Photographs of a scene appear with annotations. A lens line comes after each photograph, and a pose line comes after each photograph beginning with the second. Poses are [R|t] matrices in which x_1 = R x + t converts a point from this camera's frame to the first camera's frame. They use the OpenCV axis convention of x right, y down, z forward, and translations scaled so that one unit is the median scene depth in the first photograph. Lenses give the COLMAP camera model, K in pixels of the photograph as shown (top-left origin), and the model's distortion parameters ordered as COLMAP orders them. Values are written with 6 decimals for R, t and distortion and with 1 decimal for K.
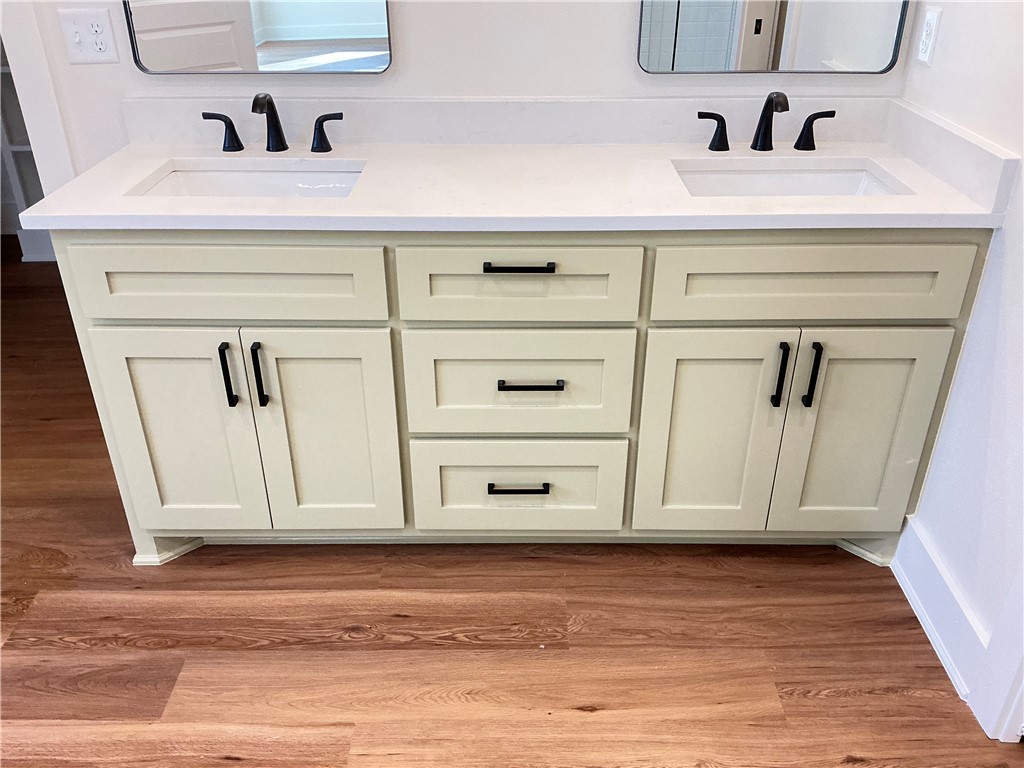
lens RADIAL K [[846.6, 0, 509.4], [0, 846.6, 385.1], [0, 0, 1]] dist [0.136913, -0.271926]
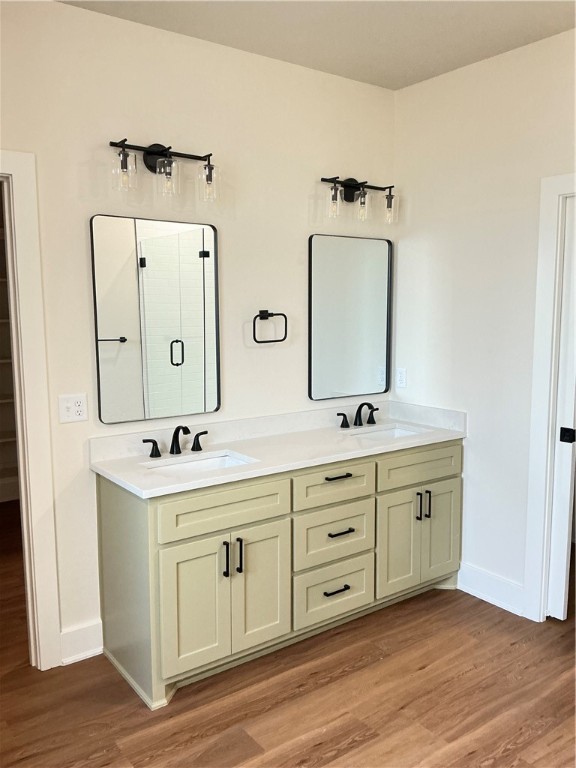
lens RADIAL K [[635.0, 0, 288.0], [0, 635.0, 384.0], [0, 0, 1]] dist [0.136913, -0.271926]
pose [[0.799352, -0.067123, 0.597102, -0.986891], [0.295487, 0.909188, -0.293367, 0.090018], [-0.523187, 0.410939, 0.746595, -0.303645]]
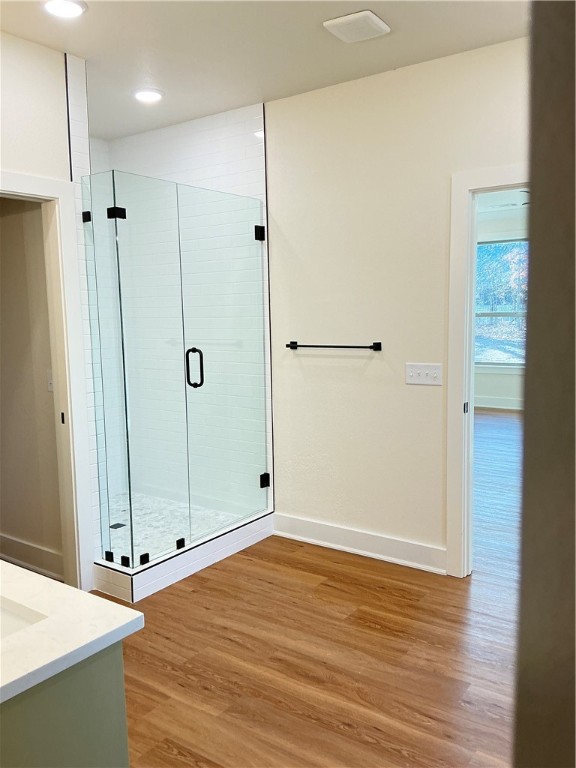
lens RADIAL K [[635.0, 0, 288.0], [0, 635.0, 384.0], [0, 0, 1]] dist [0.136913, -0.271926]
pose [[-0.822086, -0.063444, 0.565817, -0.981765], [0.289193, 0.809509, 0.510943, -0.691205], [-0.490450, 0.583670, -0.647139, 1.073793]]
